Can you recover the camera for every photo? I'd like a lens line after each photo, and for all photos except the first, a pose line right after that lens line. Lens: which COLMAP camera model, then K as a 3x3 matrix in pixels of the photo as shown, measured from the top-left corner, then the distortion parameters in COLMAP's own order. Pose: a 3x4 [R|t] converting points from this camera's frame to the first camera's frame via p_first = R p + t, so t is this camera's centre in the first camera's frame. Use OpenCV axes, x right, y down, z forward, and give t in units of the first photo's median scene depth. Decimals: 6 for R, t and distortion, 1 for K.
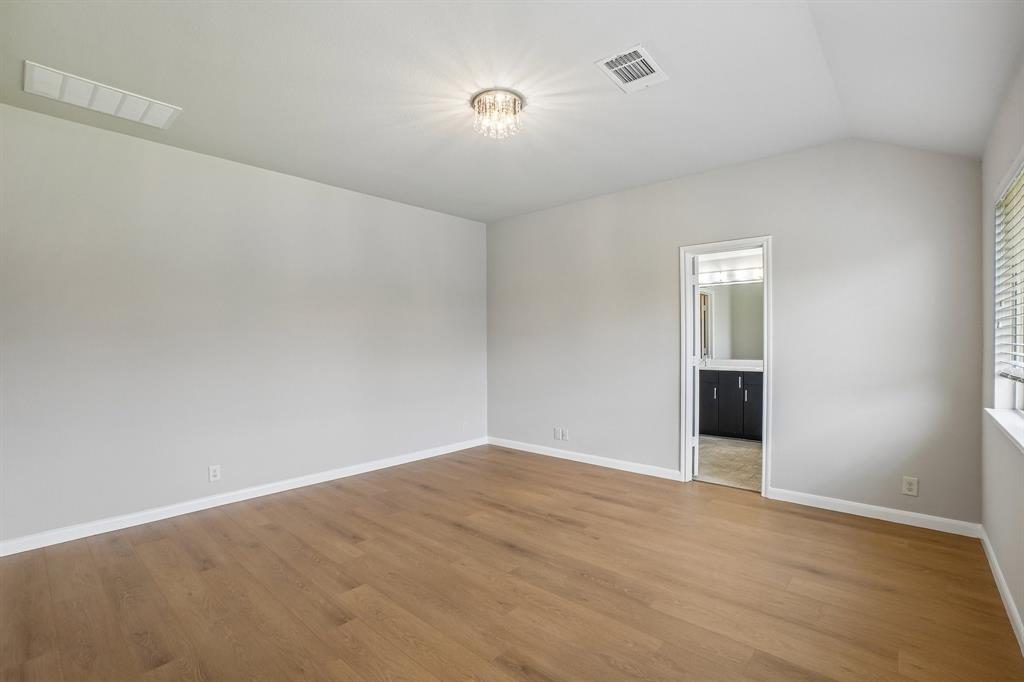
lens RADIAL K [[457.5, 0, 509.5], [0, 457.5, 342.3], [0, 0, 1]] dist [-0.042466, 0.006031]
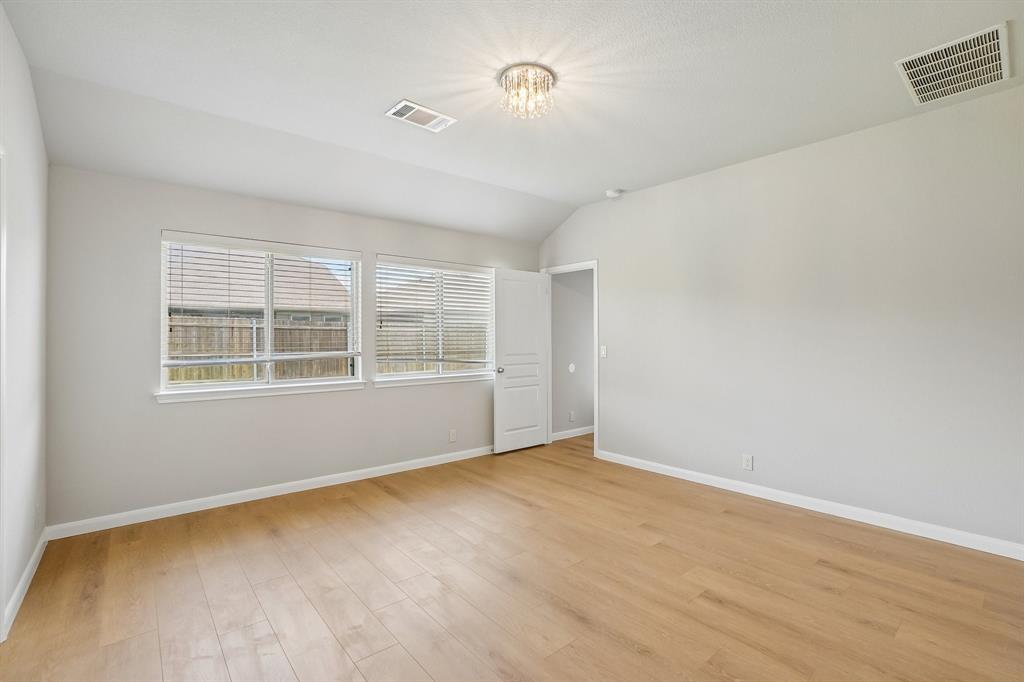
lens RADIAL K [[457.5, 0, 507.6], [0, 457.5, 336.3], [0, 0, 1]] dist [-0.042466, 0.006031]
pose [[-0.985667, 0.009503, 0.168435, -0.141639], [0.009530, 0.999954, -0.000643, -0.008614], [-0.168434, 0.000972, -0.985712, 1.979458]]
